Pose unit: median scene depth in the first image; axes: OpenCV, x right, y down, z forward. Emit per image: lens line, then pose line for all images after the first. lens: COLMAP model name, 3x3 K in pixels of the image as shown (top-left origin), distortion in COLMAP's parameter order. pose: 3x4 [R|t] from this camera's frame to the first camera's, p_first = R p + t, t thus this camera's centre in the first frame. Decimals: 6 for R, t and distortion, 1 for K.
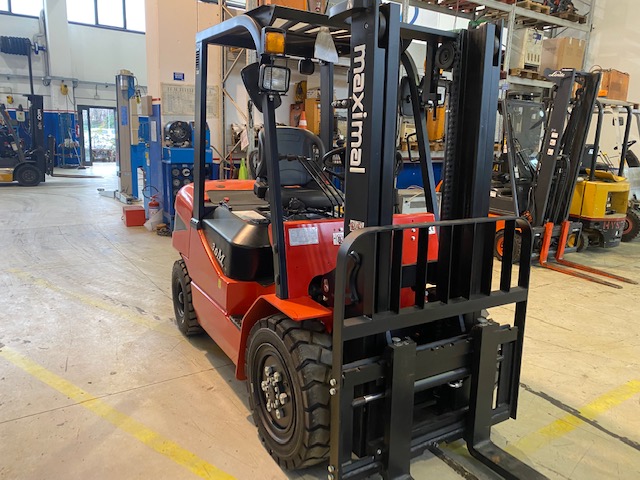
lens RADIAL K [[492.2, 0, 336.1], [0, 492.2, 240.4], [0, 0, 1]] dist [0.008106, 0.001581]
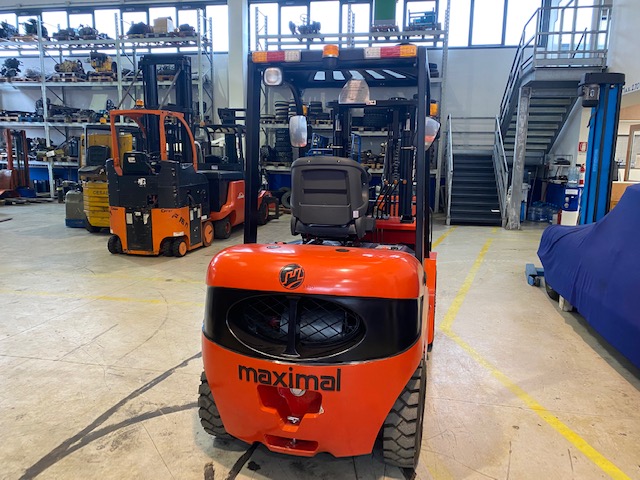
lens RADIAL K [[495.4, 0, 320.0], [0, 495.4, 240.0], [0, 0, 1]] dist [0.007013, -0.006481]
pose [[-0.688217, -0.165413, 0.706397, -0.573937], [0.114285, 0.936788, 0.330706, -0.300046], [-0.716447, 0.308329, -0.625809, 1.249801]]
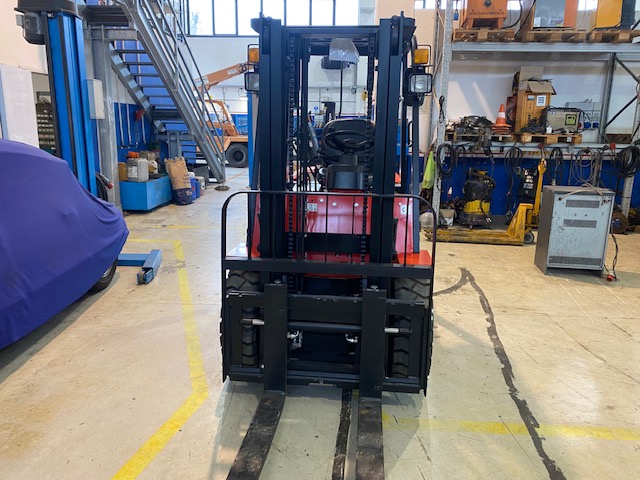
lens RADIAL K [[495.4, 0, 320.0], [0, 495.4, 240.0], [0, 0, 1]] dist [0.007013, -0.006481]
pose [[0.788570, 0.116292, -0.603849, 0.451546], [-0.117873, 0.992333, 0.037176, 0.017213], [0.603542, 0.041861, 0.796231, 0.023047]]
